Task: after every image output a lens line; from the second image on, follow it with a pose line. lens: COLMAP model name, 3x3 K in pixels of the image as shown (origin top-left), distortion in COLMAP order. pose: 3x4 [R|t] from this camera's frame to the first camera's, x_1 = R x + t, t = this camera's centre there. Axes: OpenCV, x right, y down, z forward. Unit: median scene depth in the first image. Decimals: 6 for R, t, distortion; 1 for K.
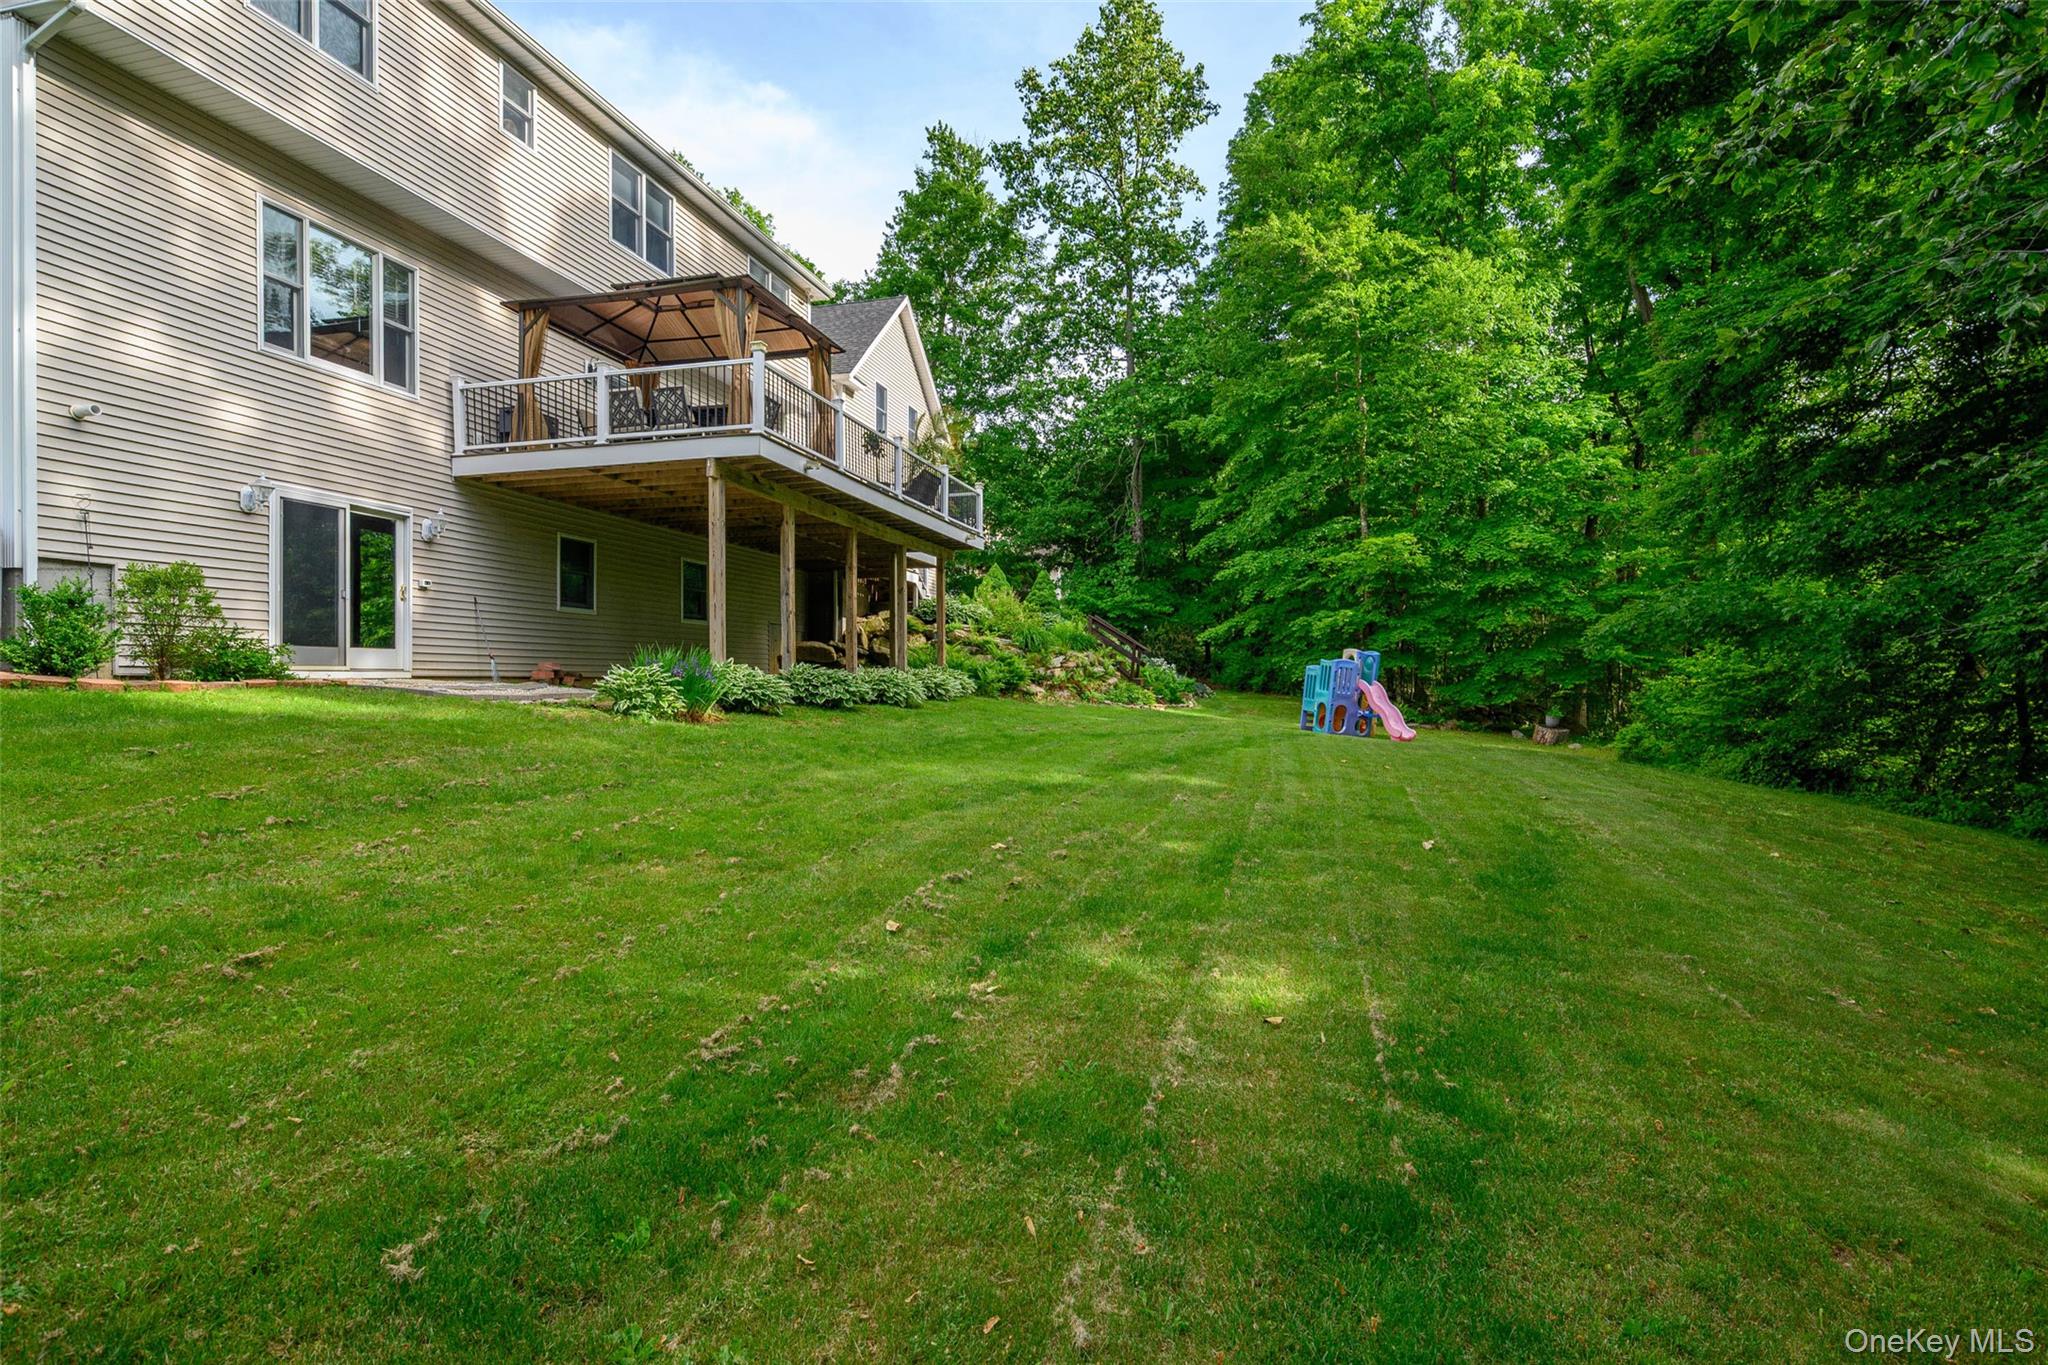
lens RADIAL K [[1032.3, 0, 1026.9], [0, 1032.3, 672.8], [0, 0, 1]] dist [-0.000303, 0.002025]
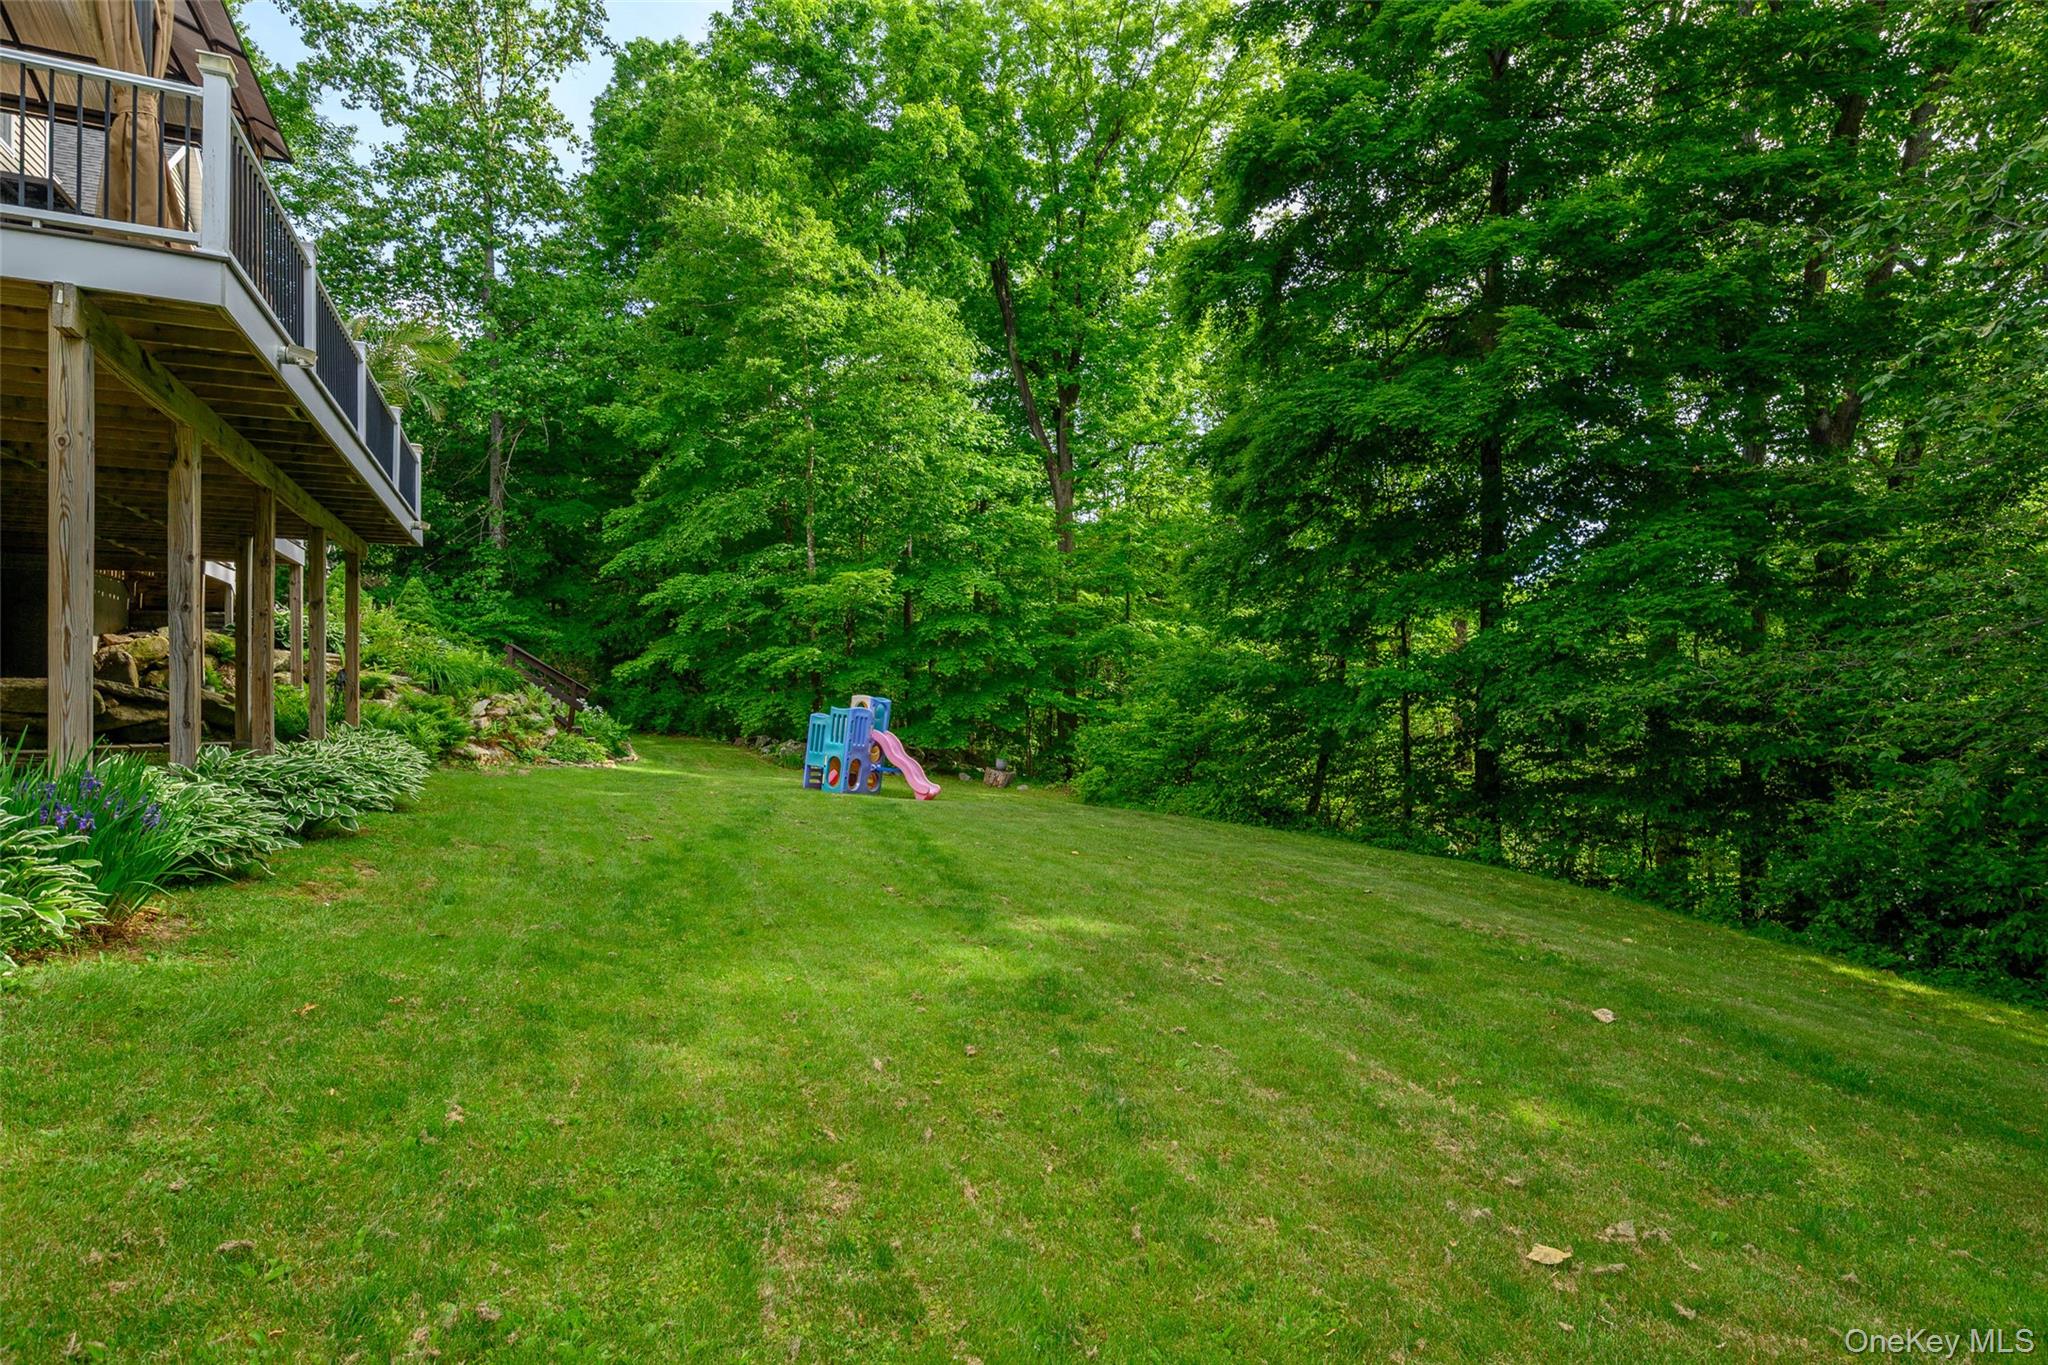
lens RADIAL K [[1021.8, 0, 1017.7], [0, 1021.8, 692.5], [0, 0, 1]] dist [-0.000926, -0.000121]
pose [[0.776772, 0.007986, 0.629732, -0.113849], [-0.005933, 0.999968, -0.005363, -0.017642], [-0.629754, 0.000430, 0.776794, 0.184219]]
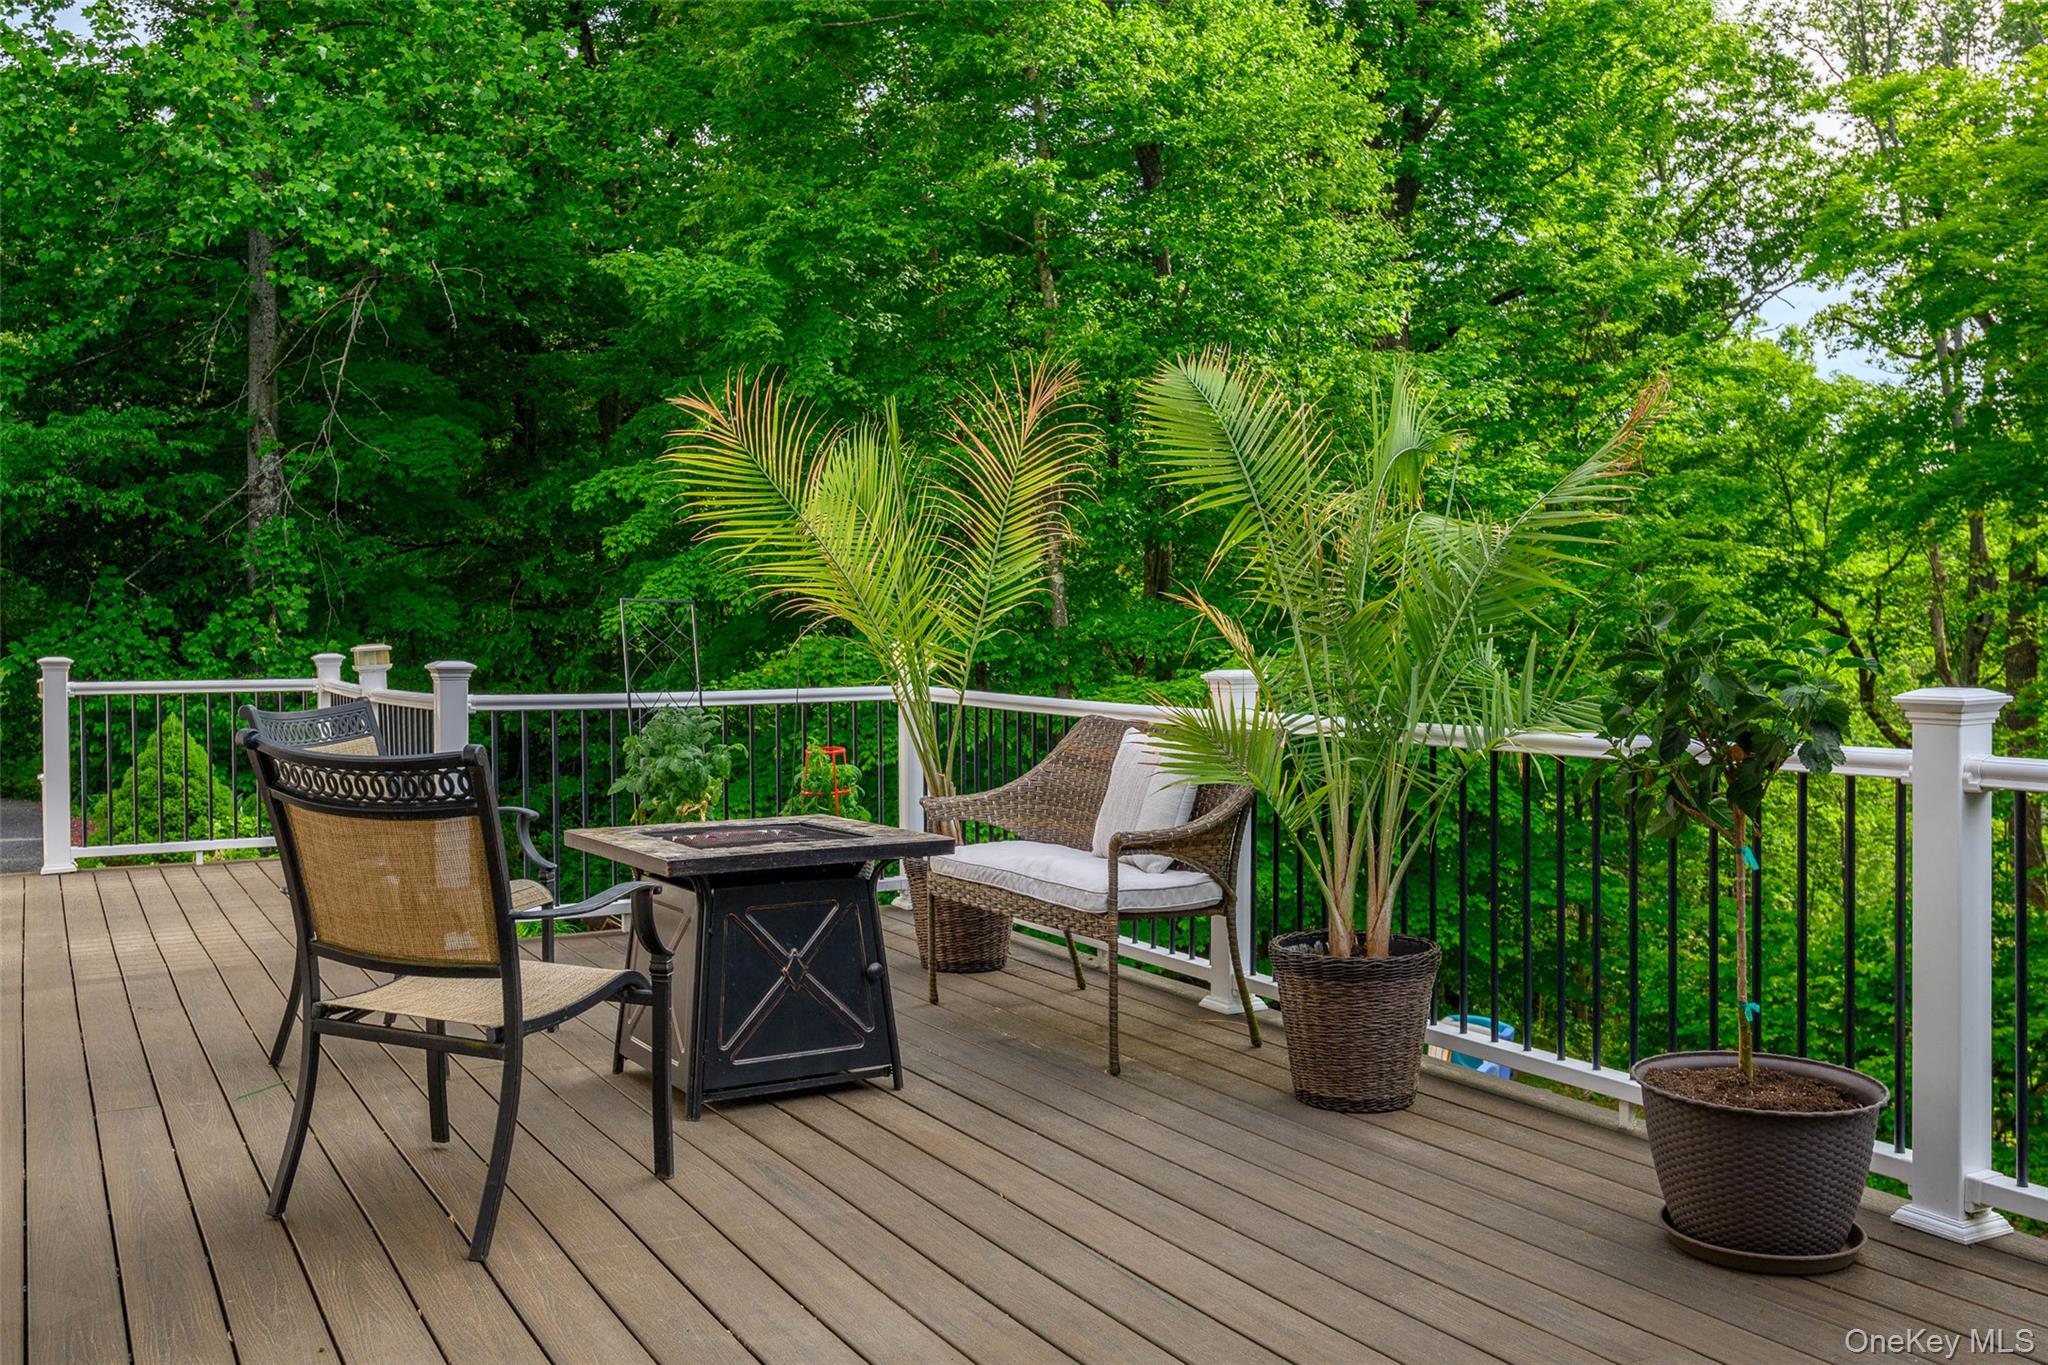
lens RADIAL K [[1764.0, 0, 1022.4], [0, 1764.0, 636.8], [0, 0, 1]] dist [0.015930, -0.061937]
pose [[0.728514, -0.001776, 0.685028, -0.185826], [-0.005850, 0.999944, 0.008813, -0.136559], [-0.685006, -0.010427, 0.728463, 0.525396]]
